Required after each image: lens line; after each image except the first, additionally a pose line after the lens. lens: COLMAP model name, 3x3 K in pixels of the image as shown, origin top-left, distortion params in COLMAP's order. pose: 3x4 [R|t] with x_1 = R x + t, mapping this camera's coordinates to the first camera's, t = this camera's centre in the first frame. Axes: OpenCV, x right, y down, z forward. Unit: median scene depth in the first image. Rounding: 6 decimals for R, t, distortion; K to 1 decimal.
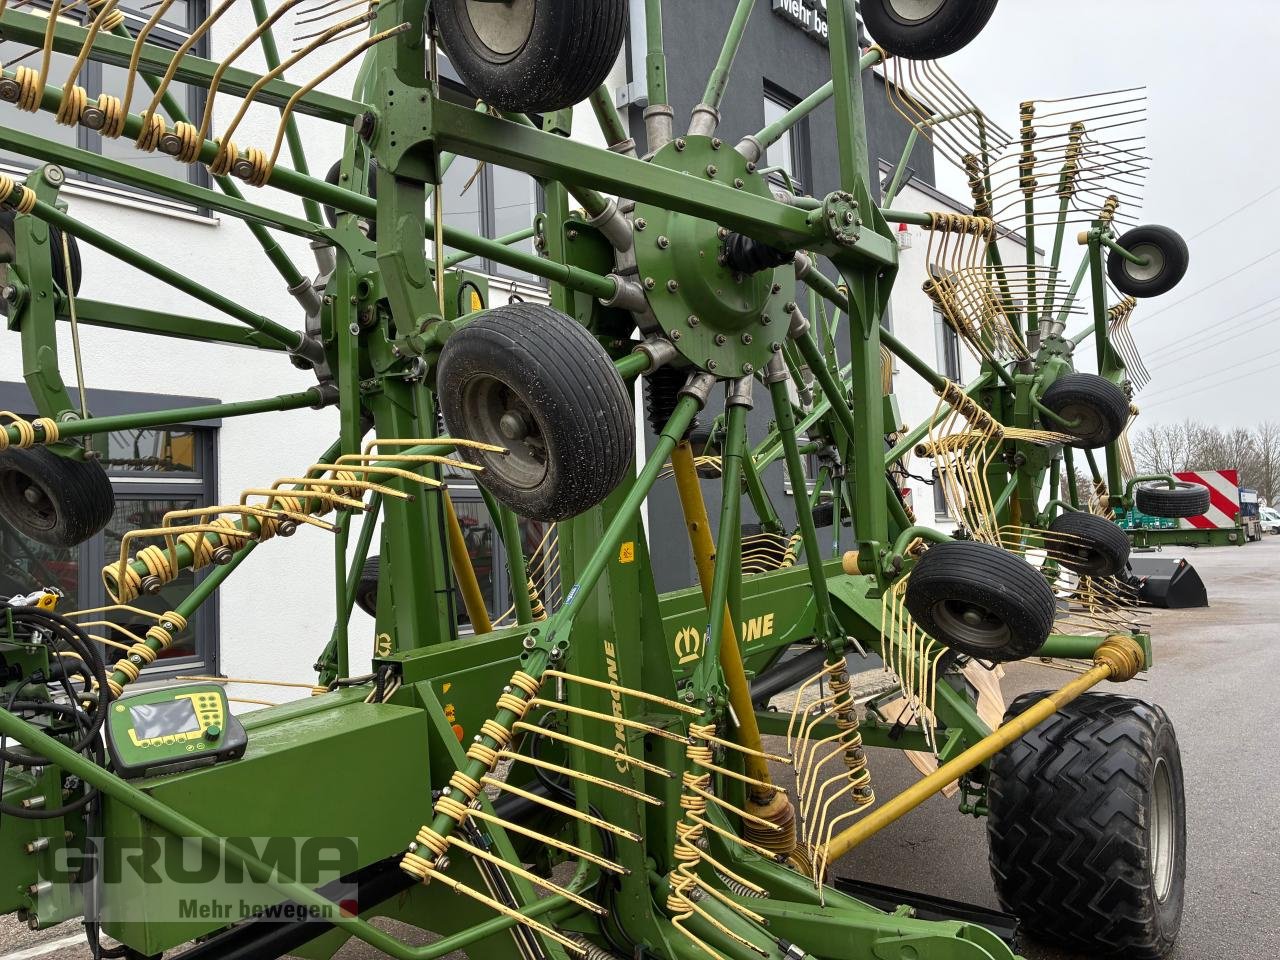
lens RADIAL K [[980.7, 0, 639.1], [0, 980.7, 466.0], [0, 0, 1]] dist [0.017141, -0.002386]
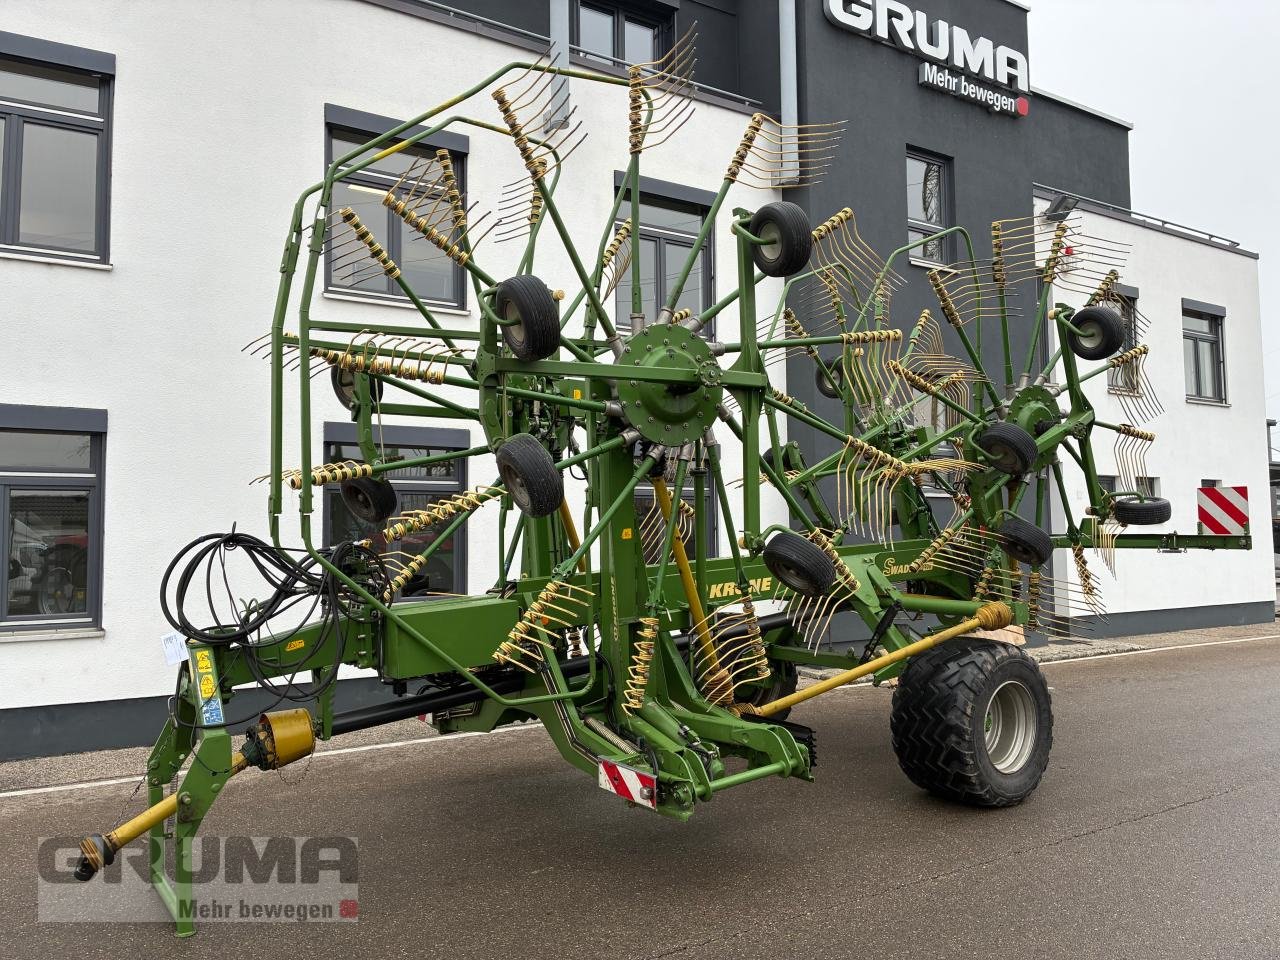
lens RADIAL K [[957.3, 0, 636.0], [0, 957.3, 465.1], [0, 0, 1]] dist [0.081679, -0.110023]
pose [[0.962804, 0.011315, -0.269963, 0.476907], [-0.008798, 0.999906, 0.010530, -0.064085], [0.270057, -0.007763, 0.962813, -0.776416]]
